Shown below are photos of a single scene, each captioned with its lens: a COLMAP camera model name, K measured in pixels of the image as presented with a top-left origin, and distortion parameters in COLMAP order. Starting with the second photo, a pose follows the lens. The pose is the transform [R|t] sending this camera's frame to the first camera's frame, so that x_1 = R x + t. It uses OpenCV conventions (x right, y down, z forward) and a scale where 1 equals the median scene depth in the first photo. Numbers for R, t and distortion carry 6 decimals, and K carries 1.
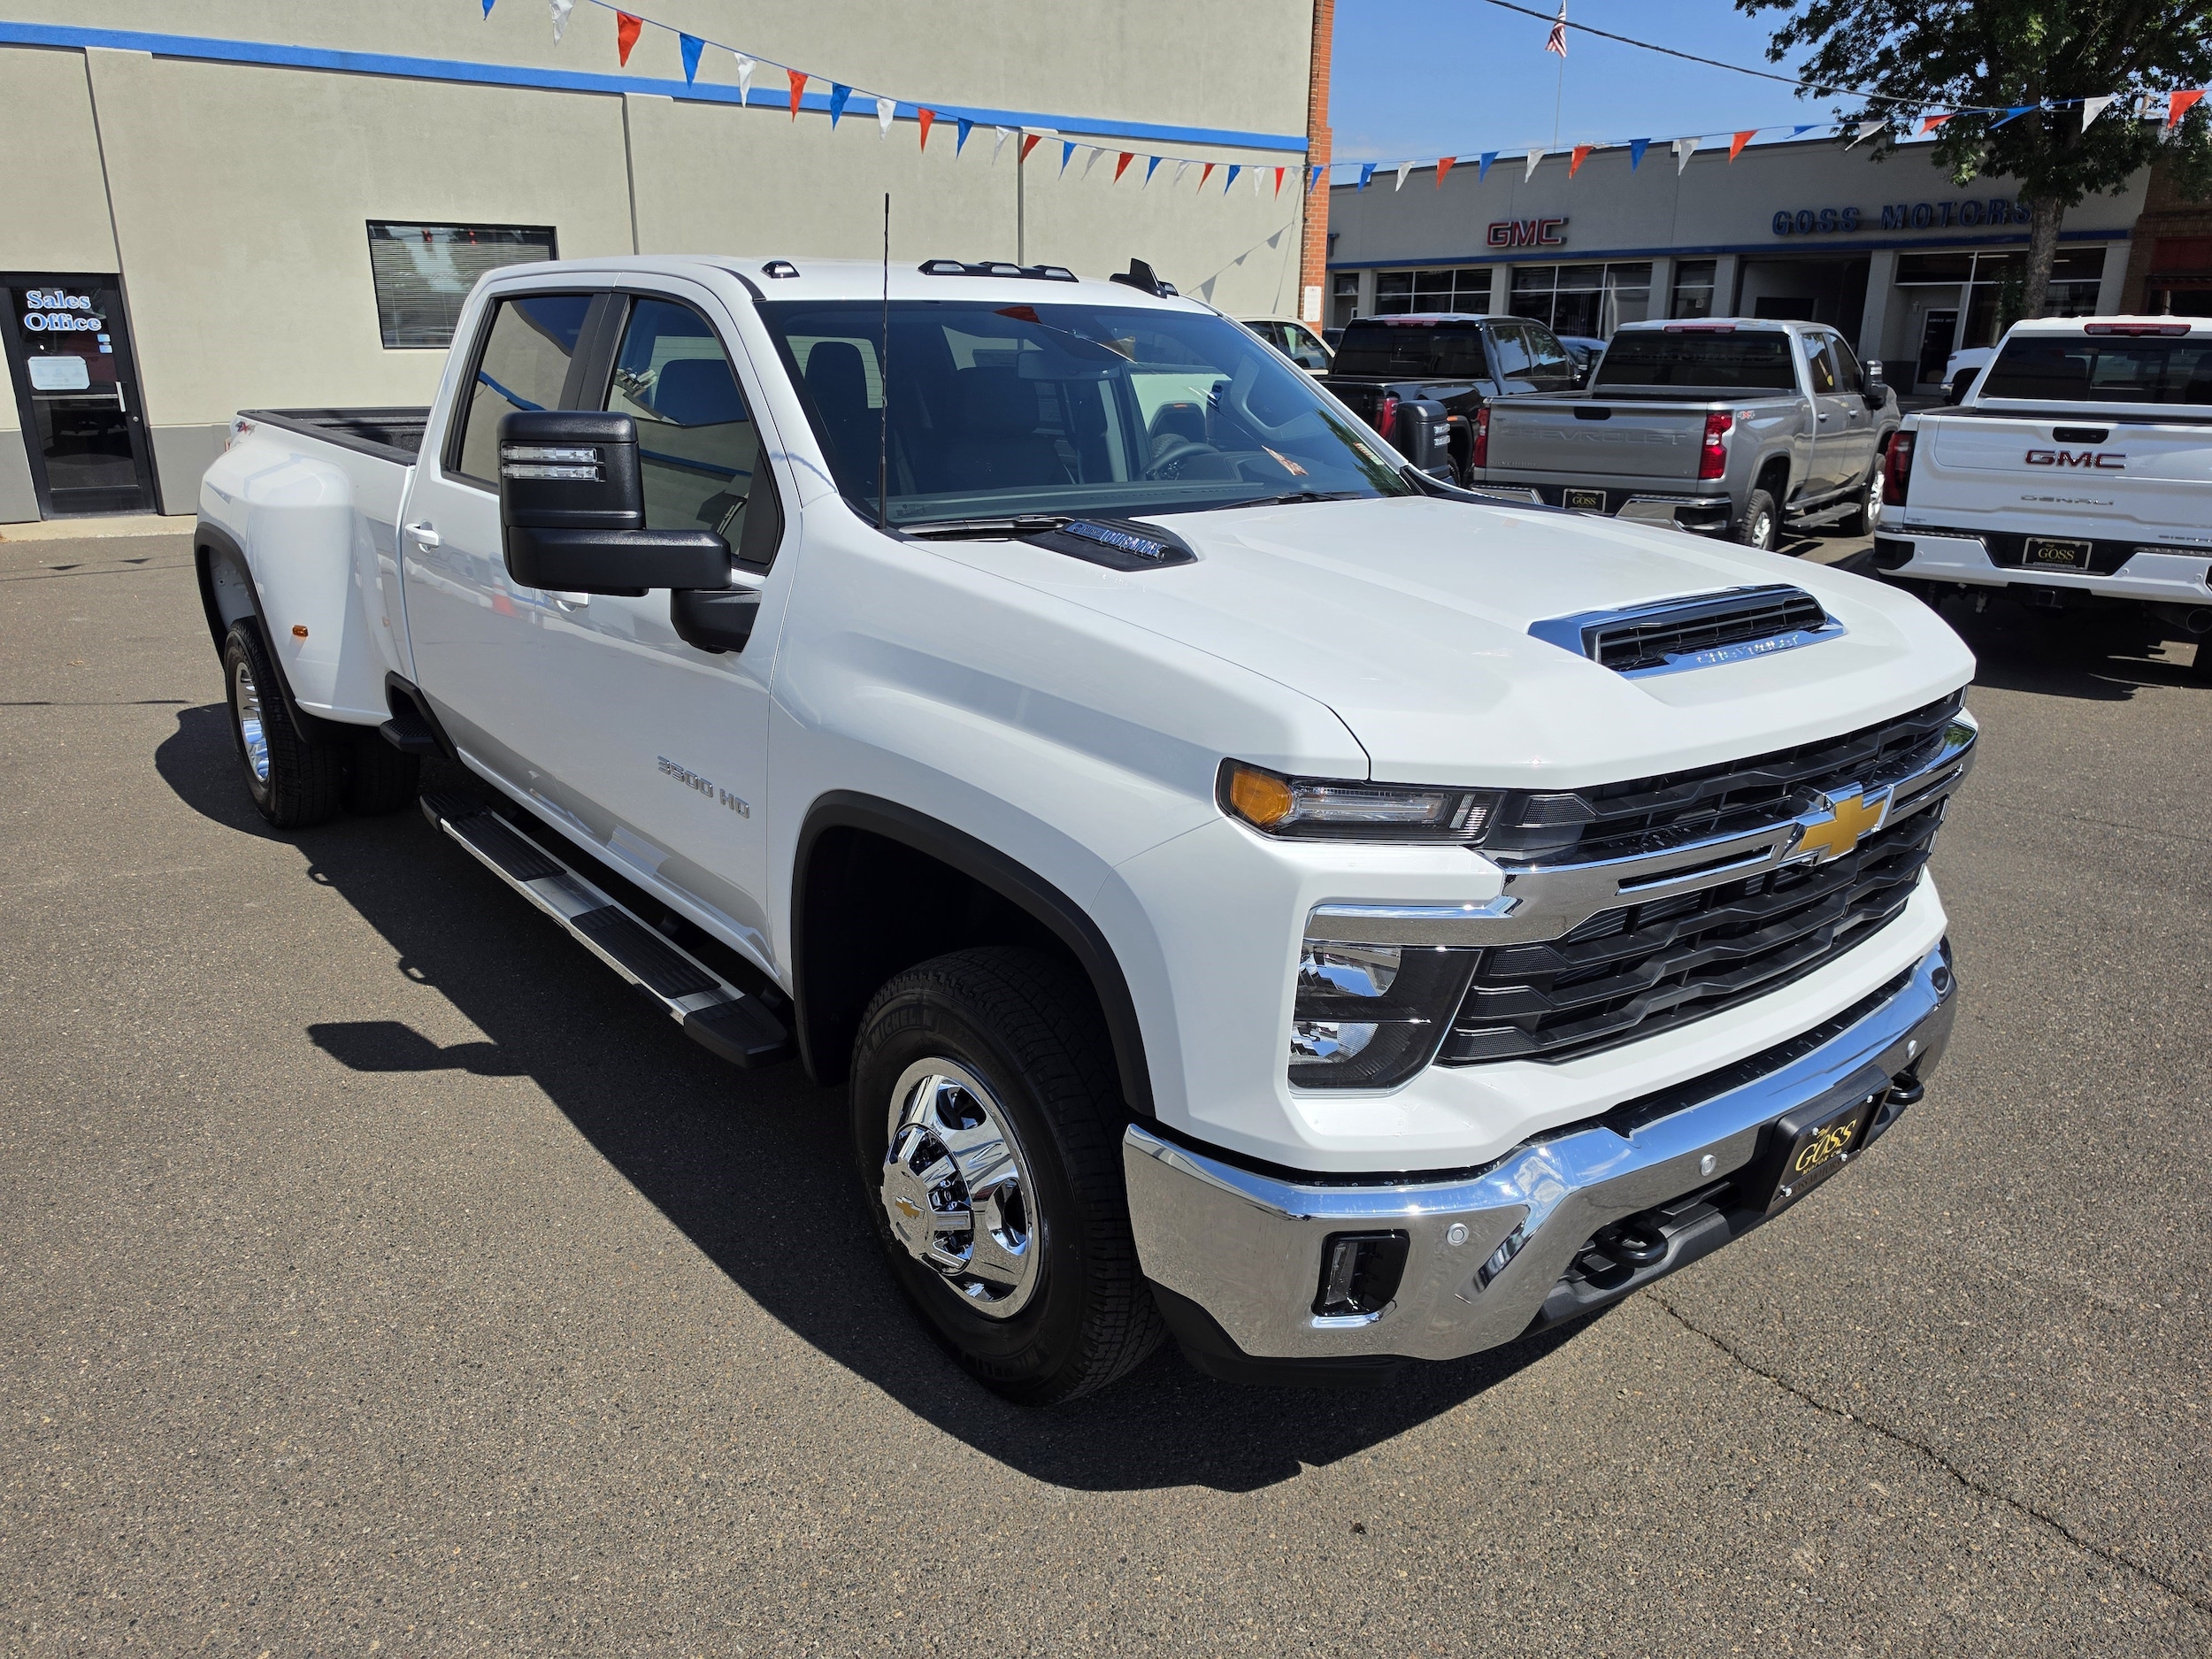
lens RADIAL K [[1585.4, 0, 1108.7], [0, 1585.4, 834.4], [0, 0, 1]] dist [0.005358, -0.005039]
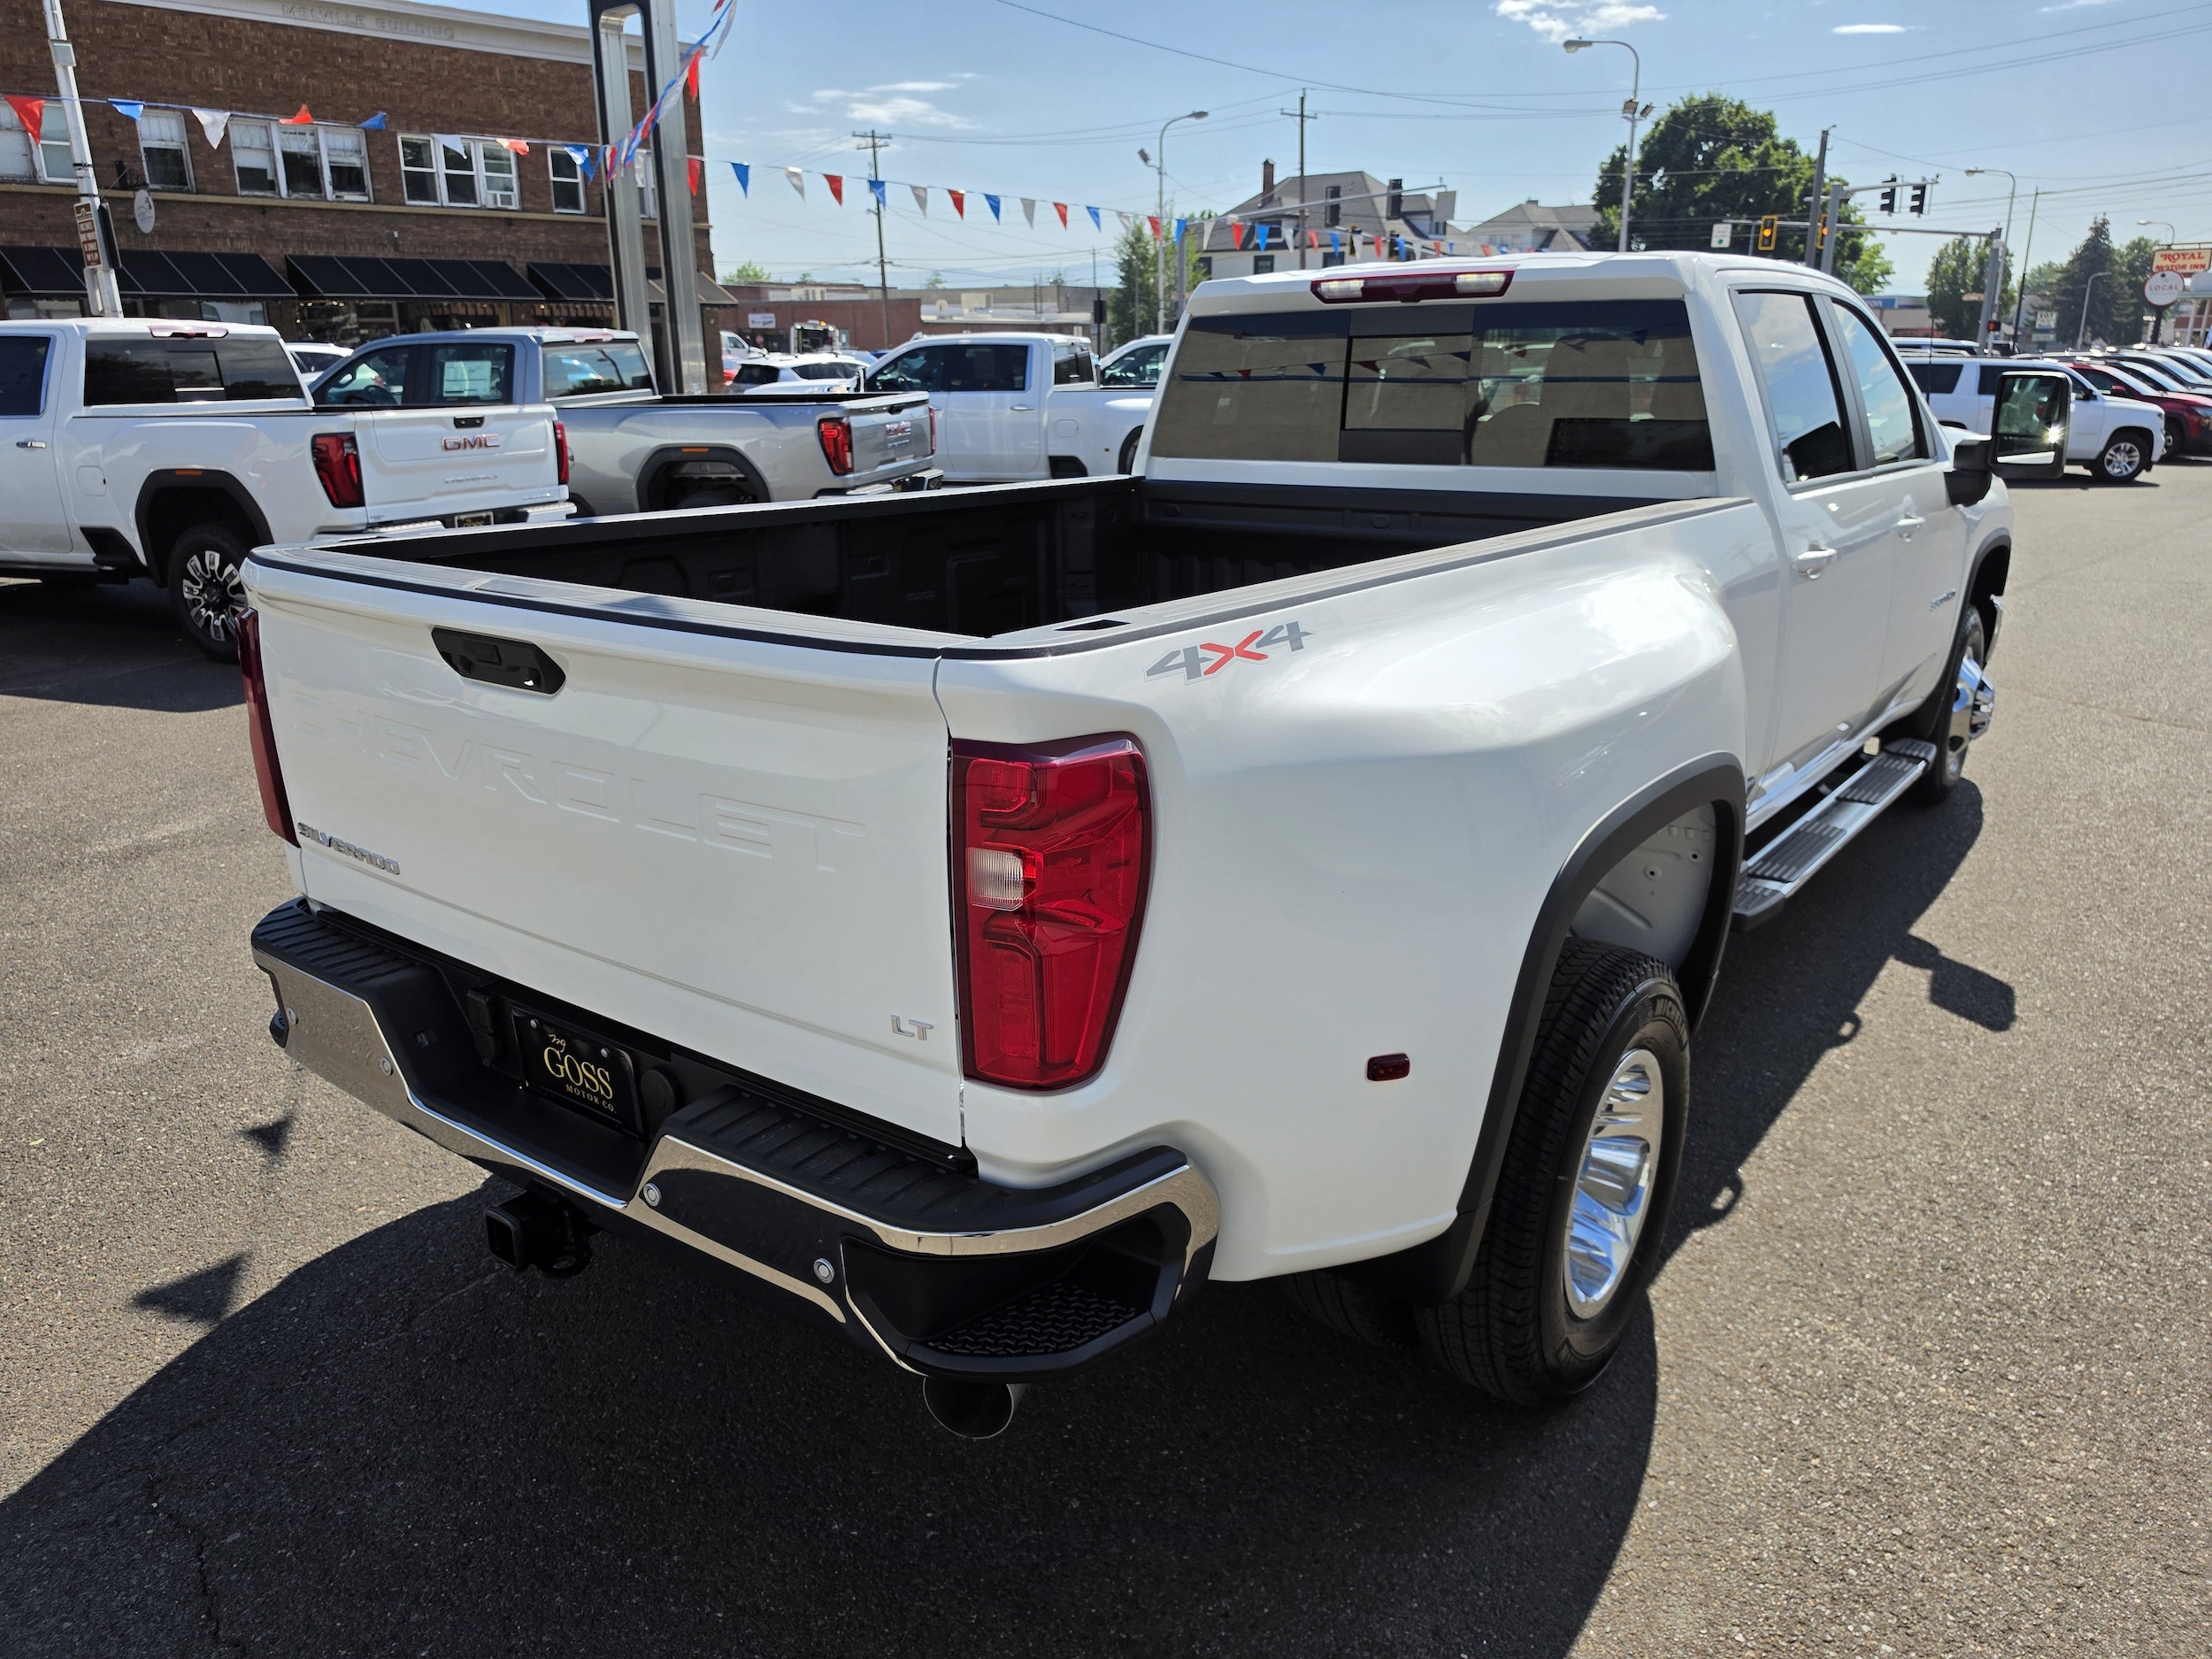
lens RADIAL K [[1585.4, 0, 1108.7], [0, 1585.4, 834.4], [0, 0, 1]] dist [0.005358, -0.005039]
pose [[-0.249704, -0.296538, 0.921799, -1.567475], [0.302177, 0.880552, 0.365125, -0.649633], [-0.919965, 0.369720, -0.130271, 2.023295]]
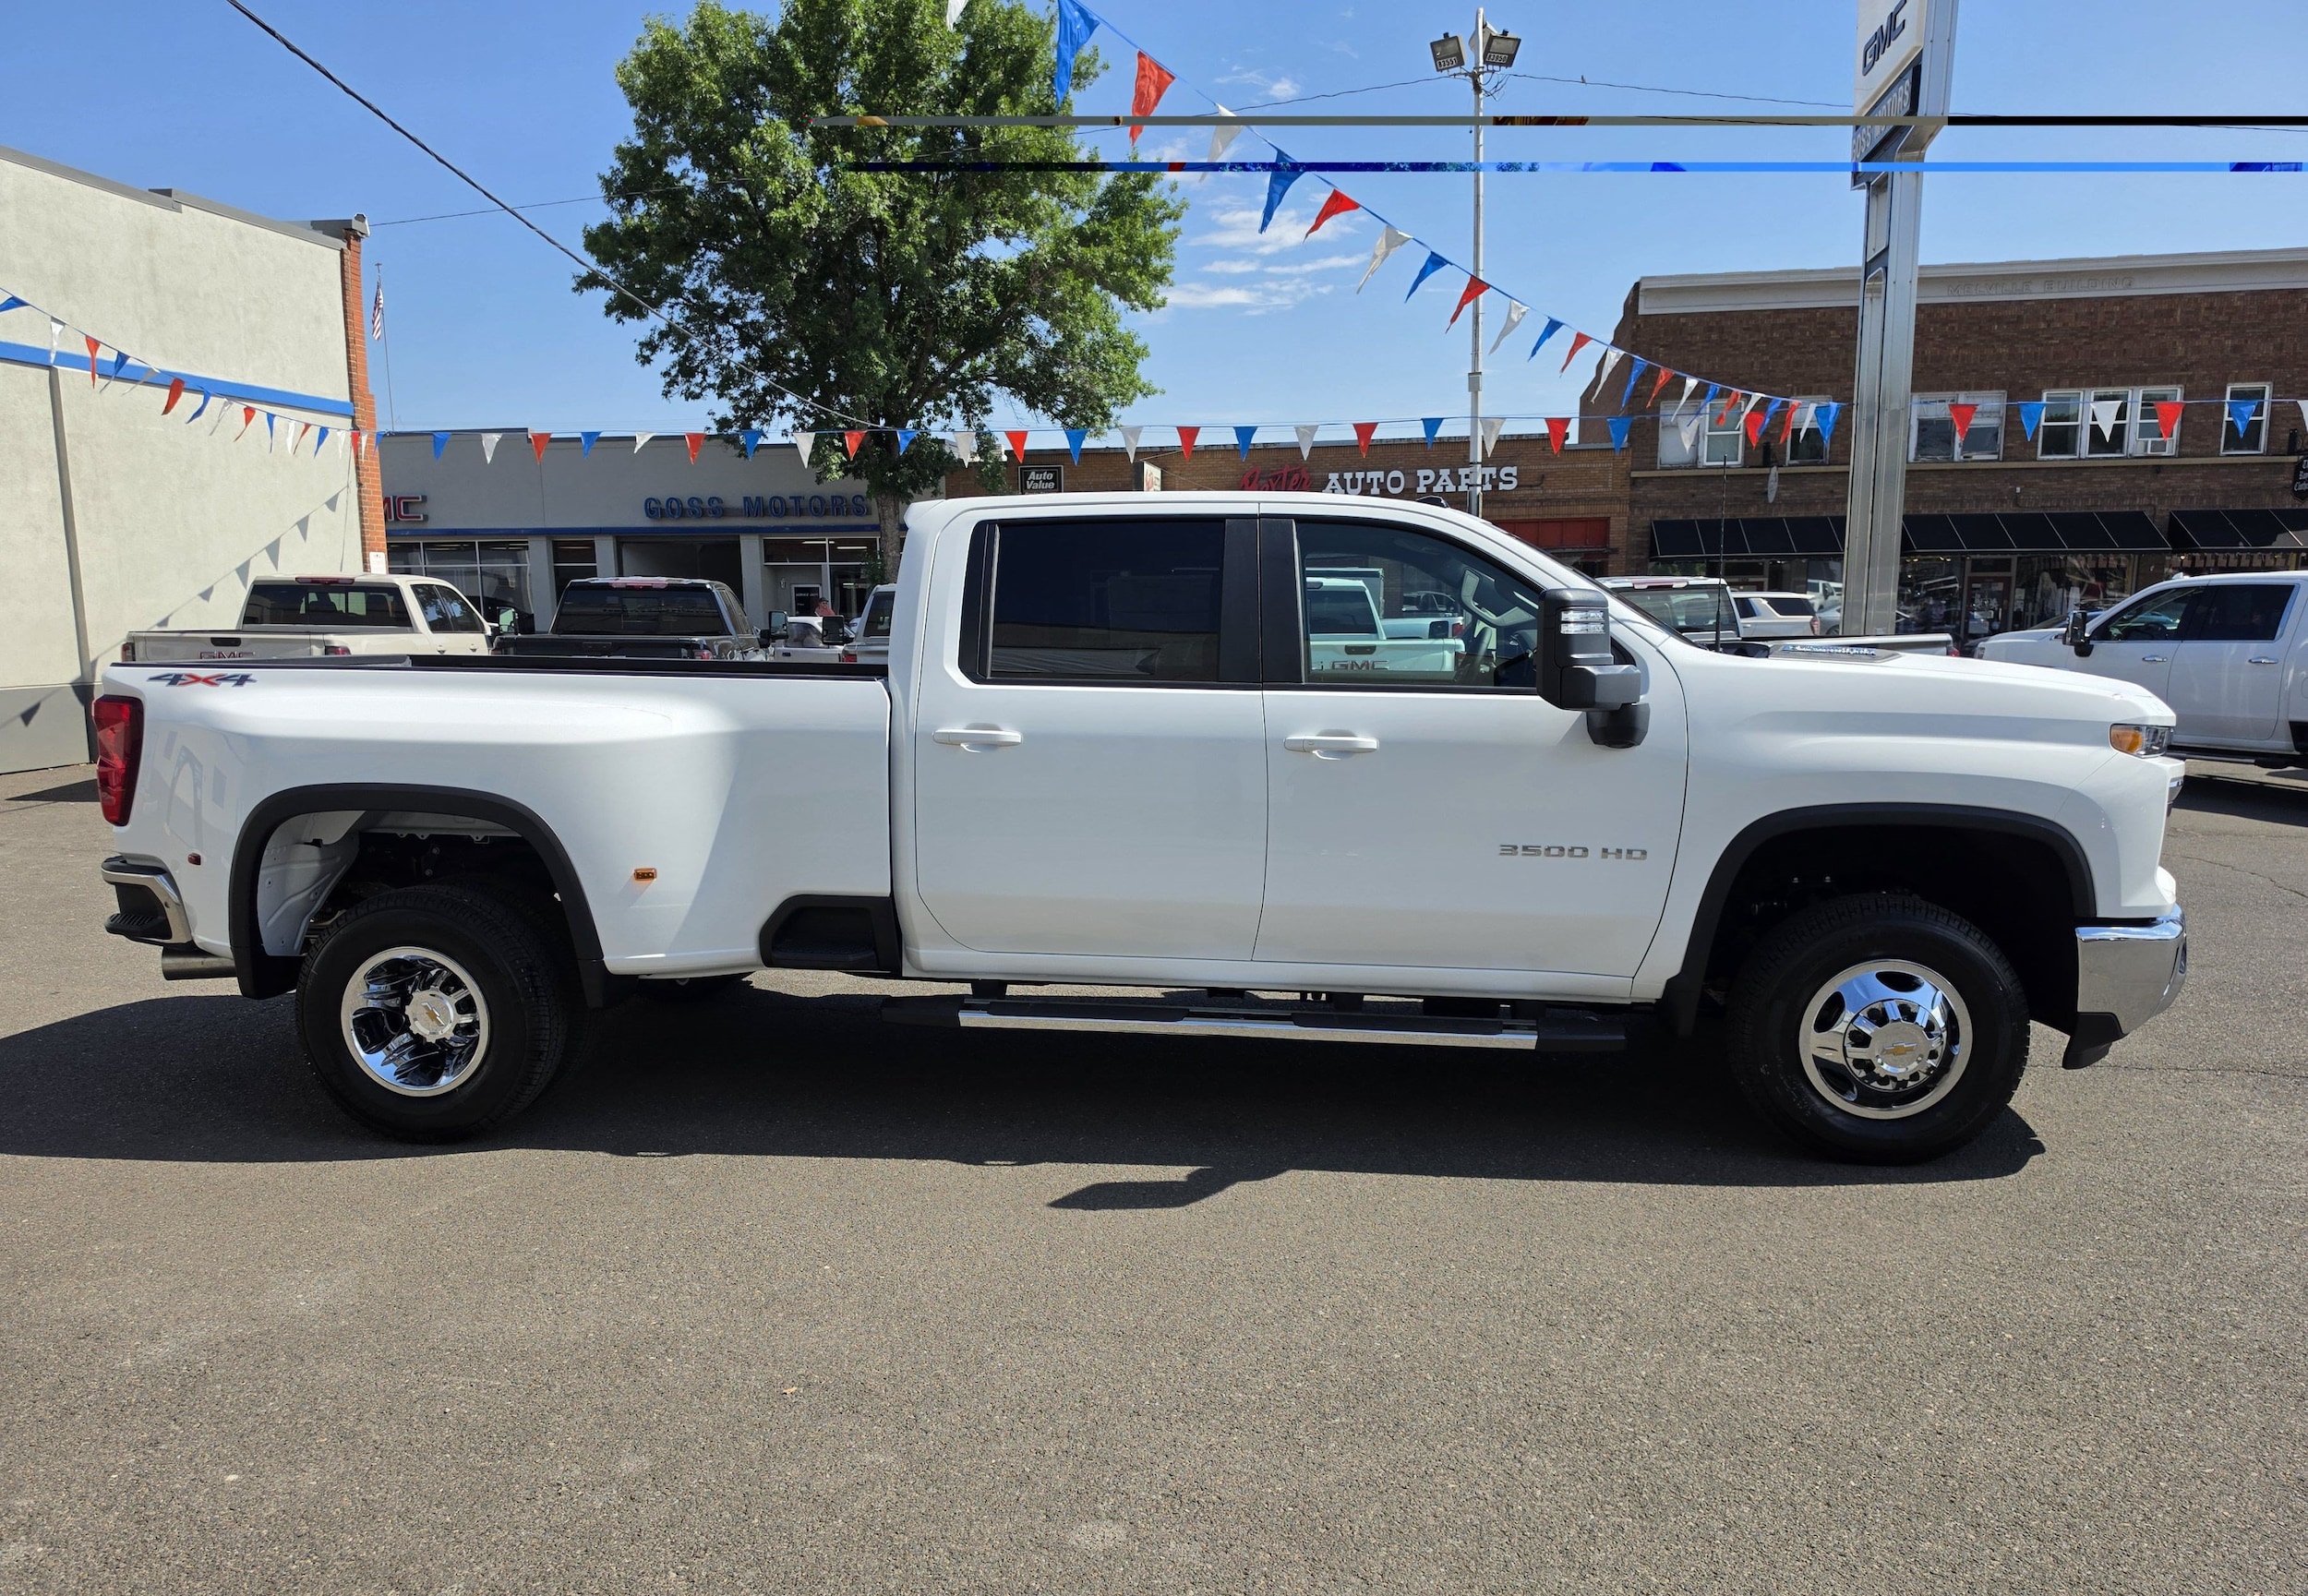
lens RADIAL K [[1663.1, 0, 1120.1], [0, 1663.1, 892.6], [0, 0, 1]] dist [0.004481, 0.000856]
pose [[0.719058, -0.129067, 0.682860, -1.492799], [0.225309, 0.972824, -0.053379, -0.005833], [-0.657413, 0.192237, 0.728597, 0.202127]]
